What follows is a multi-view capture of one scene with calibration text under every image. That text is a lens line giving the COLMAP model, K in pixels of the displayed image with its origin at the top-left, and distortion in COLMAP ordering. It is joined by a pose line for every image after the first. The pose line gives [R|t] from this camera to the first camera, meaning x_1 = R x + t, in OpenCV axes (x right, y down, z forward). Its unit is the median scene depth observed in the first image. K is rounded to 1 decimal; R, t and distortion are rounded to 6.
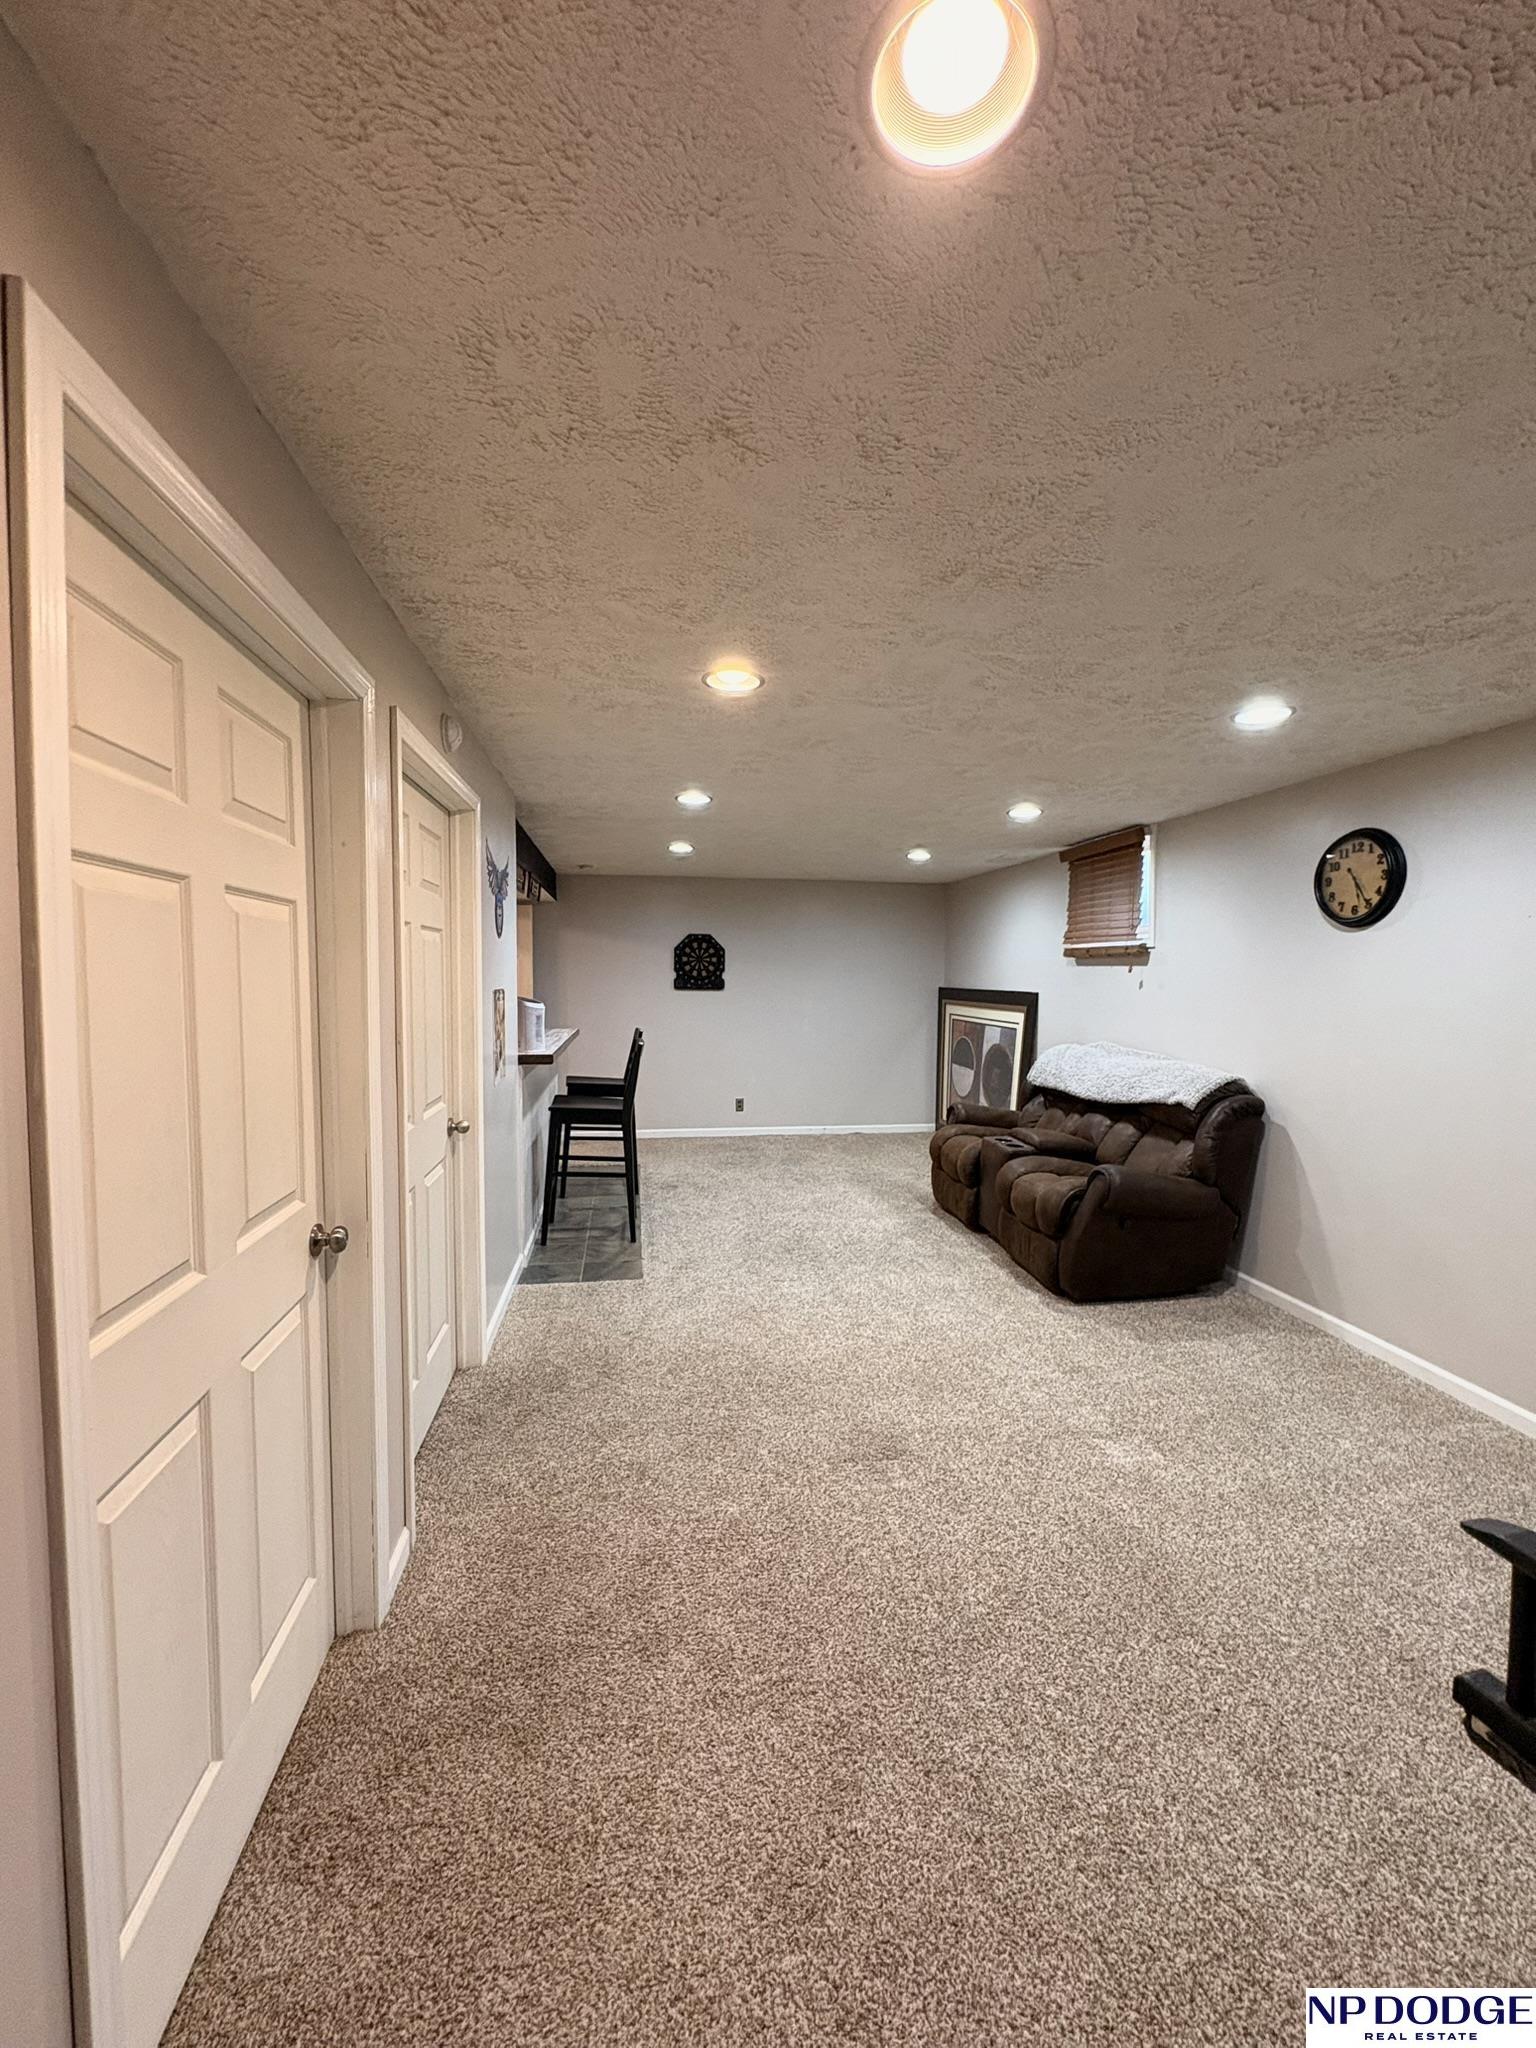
lens RADIAL K [[817.3, 0, 765.0], [0, 817.3, 1023.4], [0, 0, 1]] dist [0.003130, 0.000299]
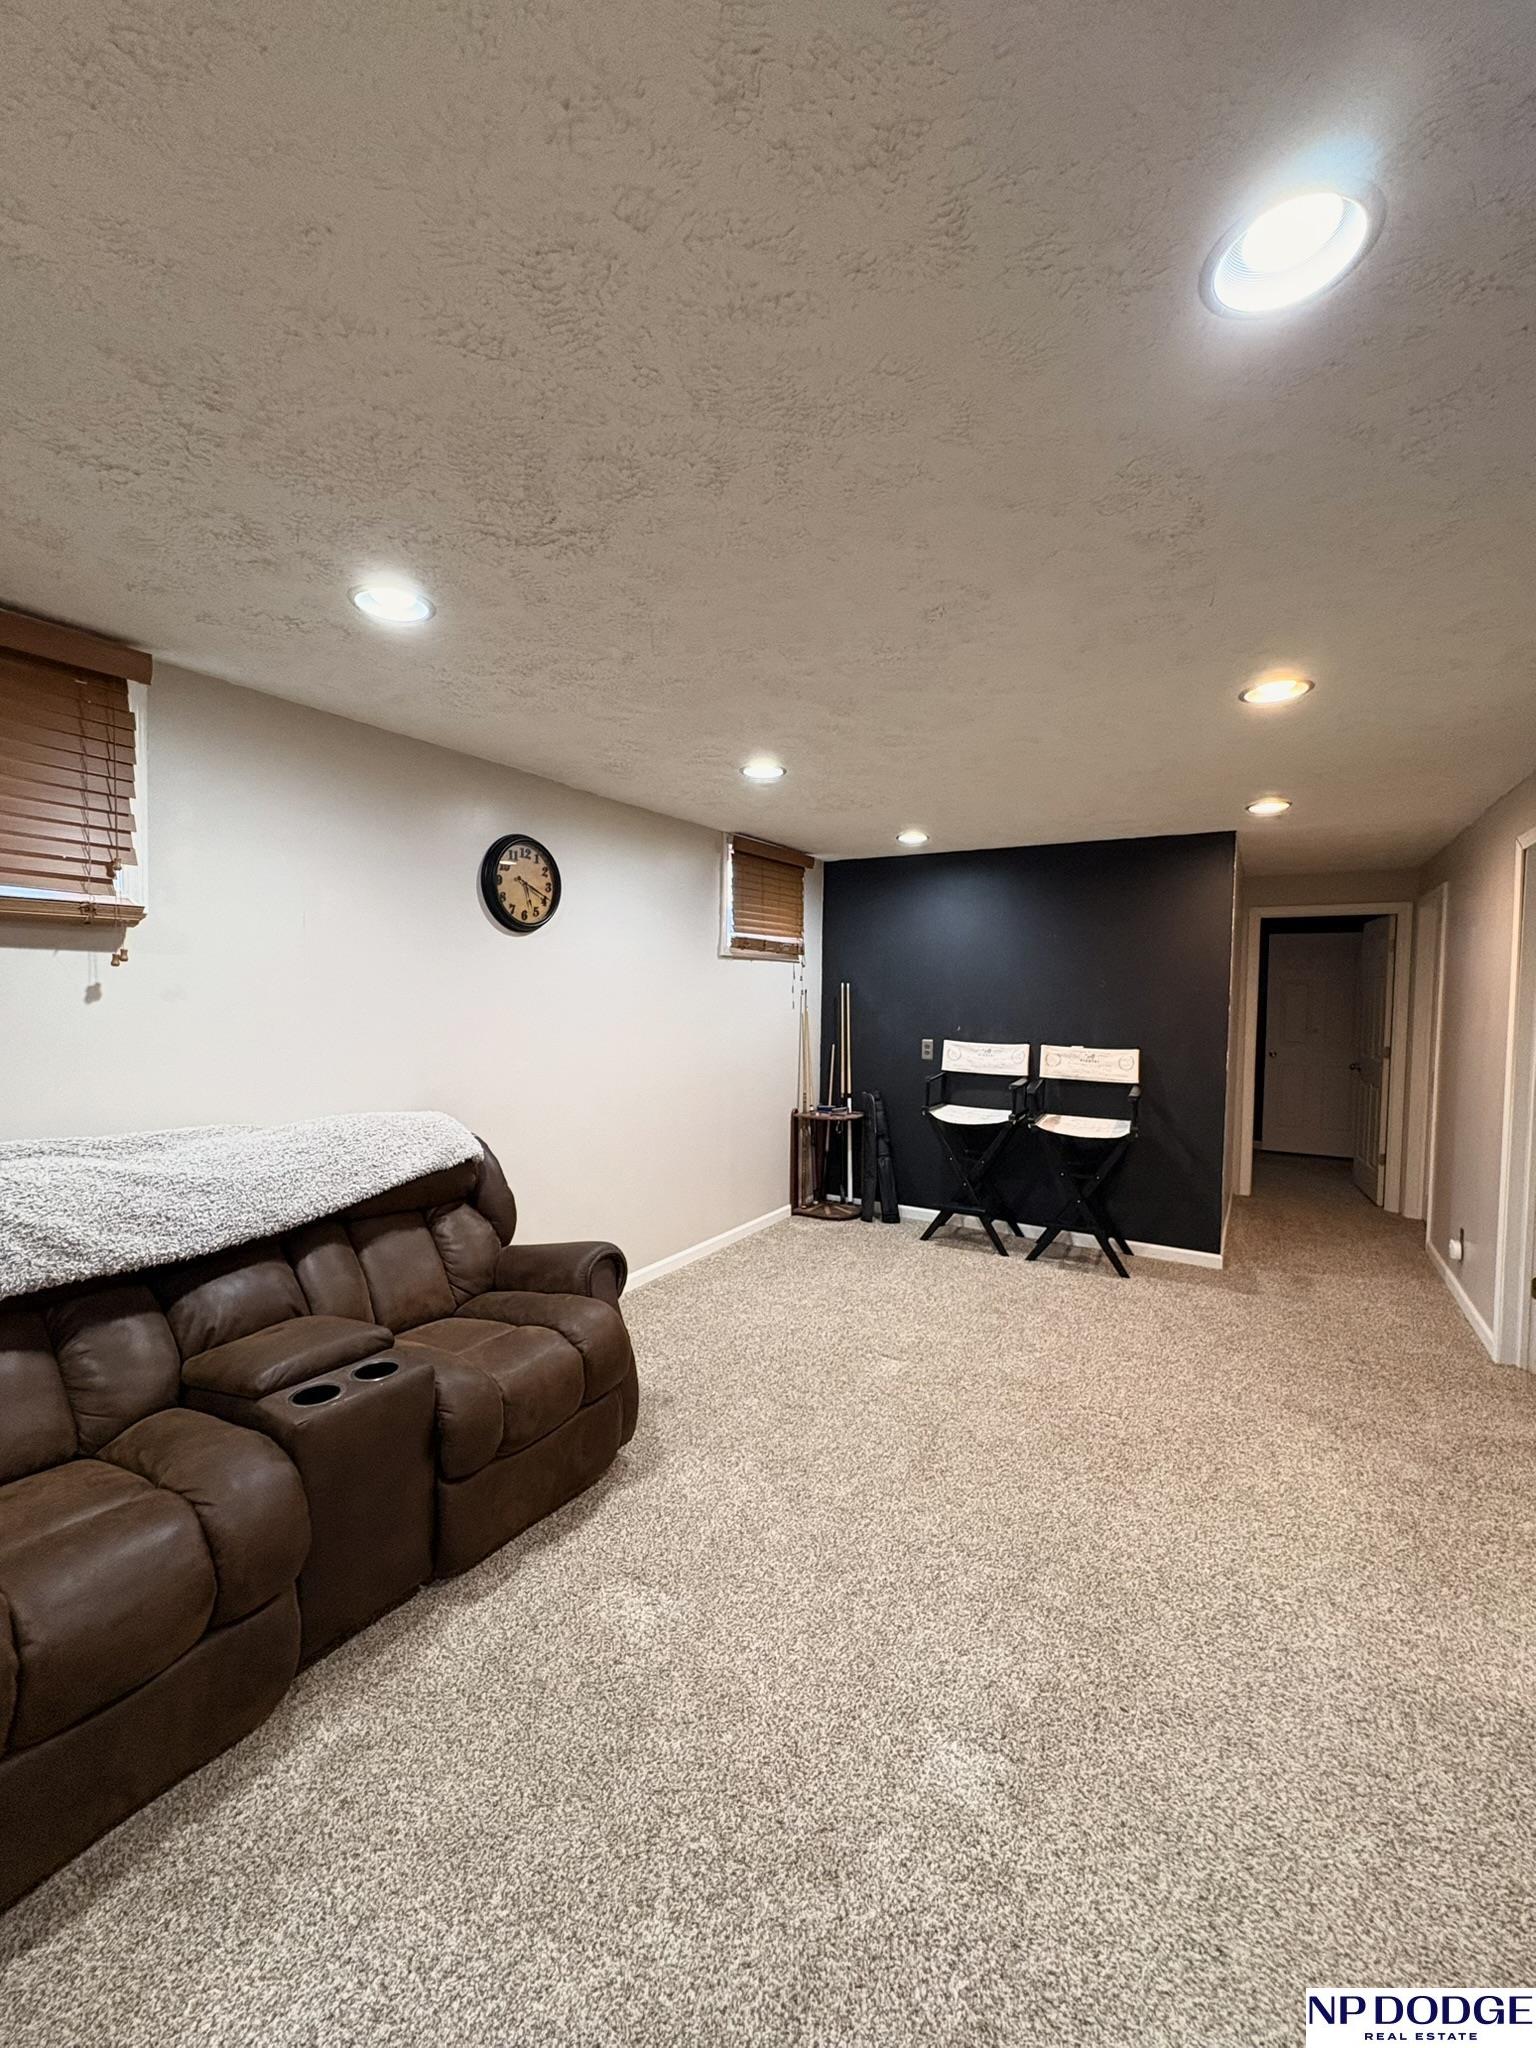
lens RADIAL K [[817.3, 0, 757.5], [0, 817.3, 1031.0], [0, 0, 1]] dist [0.003130, 0.000299]
pose [[-0.758305, -0.020642, 0.651573, -0.156107], [0.049015, 0.994864, 0.088562, -0.067561], [-0.650055, 0.099094, -0.753398, 1.523341]]
